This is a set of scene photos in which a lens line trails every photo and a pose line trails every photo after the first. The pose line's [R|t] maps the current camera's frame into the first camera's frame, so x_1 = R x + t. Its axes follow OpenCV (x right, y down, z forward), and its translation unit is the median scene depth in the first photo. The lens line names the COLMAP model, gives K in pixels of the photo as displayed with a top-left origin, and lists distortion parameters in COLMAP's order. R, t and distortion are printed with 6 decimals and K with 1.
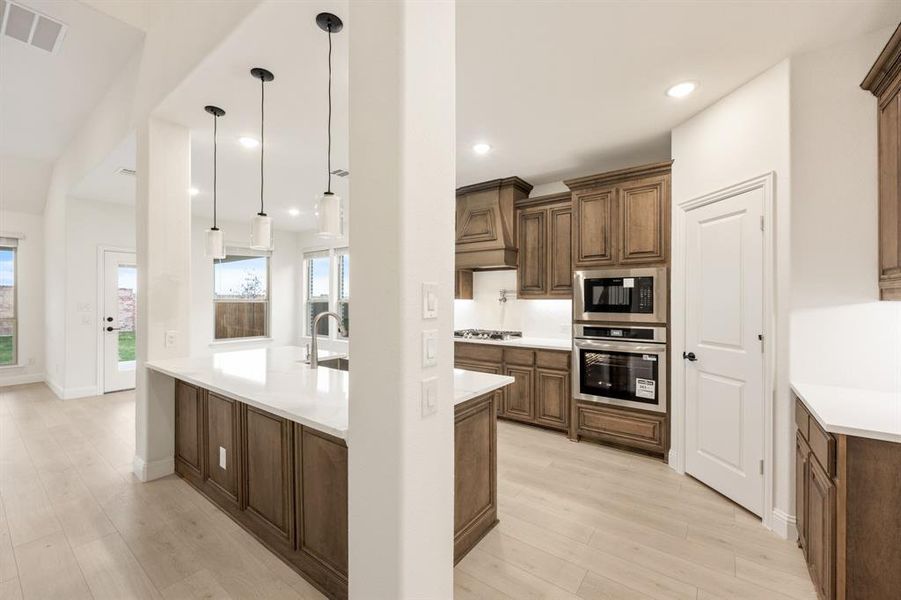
lens RADIAL K [[362.1, 0, 469.2], [0, 362.1, 298.6], [0, 0, 1]] dist [-0.003299, -0.000051]
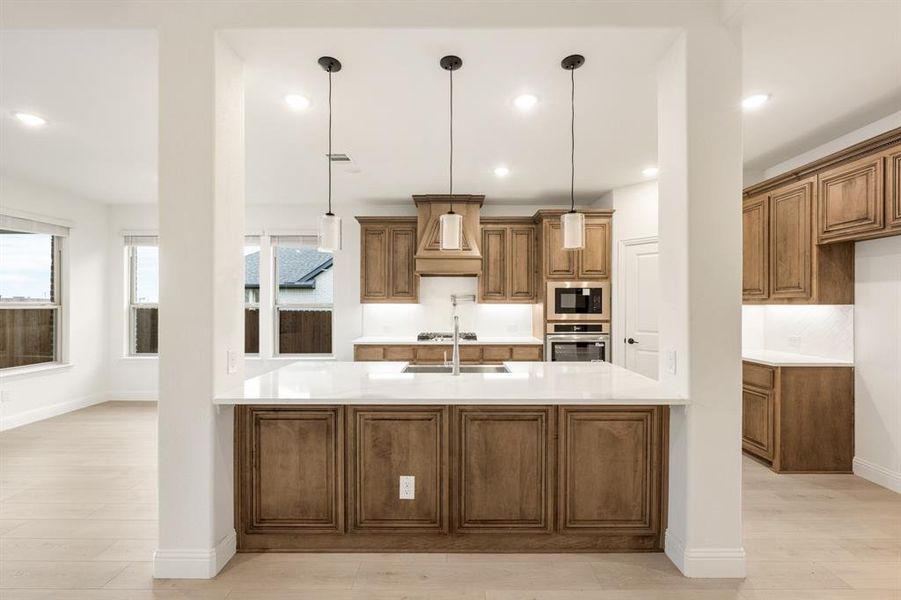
lens RADIAL K [[362.1, 0, 456.1], [0, 362.1, 304.0], [0, 0, 1]] dist [-0.003299, -0.000051]
pose [[0.809174, -0.000903, 0.587569, -0.749256], [-0.001329, 0.999993, 0.003367, -0.001262], [-0.587568, -0.003505, 0.809167, 0.161703]]
